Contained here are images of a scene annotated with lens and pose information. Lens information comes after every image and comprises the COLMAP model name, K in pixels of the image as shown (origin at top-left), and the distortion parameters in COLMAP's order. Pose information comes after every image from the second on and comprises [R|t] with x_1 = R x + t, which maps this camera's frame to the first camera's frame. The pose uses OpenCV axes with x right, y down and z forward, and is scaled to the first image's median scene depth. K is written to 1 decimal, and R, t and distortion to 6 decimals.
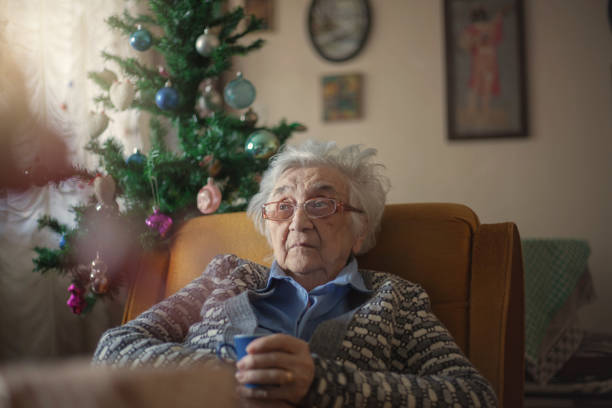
lens RADIAL K [[917.2, 0, 301.8], [0, 917.2, 207.8], [0, 0, 1]] dist [-0.143254, 0.000000]
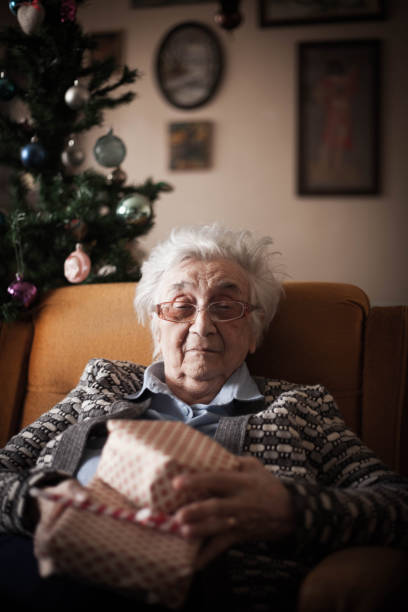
lens RADIAL K [[917.2, 0, 204.9], [0, 917.2, 303.1], [0, 0, 1]] dist [-0.143254, 0.000000]
pose [[0.995194, 0.027093, 0.094096, -0.056248], [-0.033013, 0.997534, 0.061939, -0.032914], [-0.092185, -0.064748, 0.993635, 0.063559]]
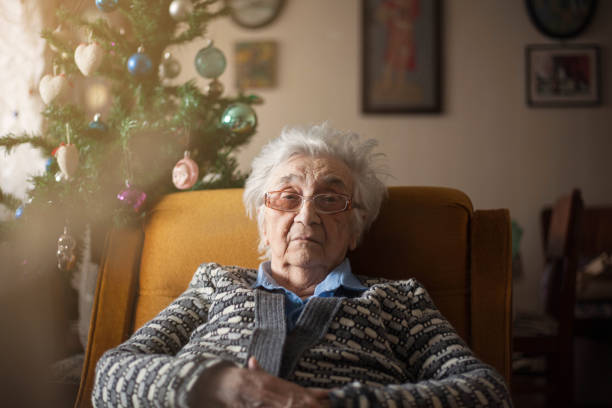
lens RADIAL K [[917.2, 0, 308.6], [0, 917.2, 203.8], [0, 0, 1]] dist [-0.143254, 0.000000]
pose [[0.985598, 0.025758, 0.167133, -0.126788], [-0.031701, 0.998953, 0.032986, -0.013072], [-0.166108, -0.037809, 0.985382, 0.043528]]
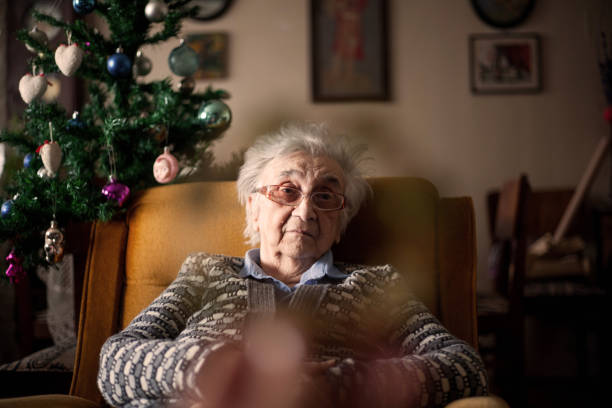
lens RADIAL K [[917.2, 0, 308.9], [0, 917.2, 204.0], [0, 0, 1]] dist [-0.143254, 0.000000]
pose [[0.971738, 0.004565, 0.236016, -0.175746], [-0.016537, 0.998673, 0.048774, -0.020939], [-0.235480, -0.051298, 0.970524, -0.003863]]
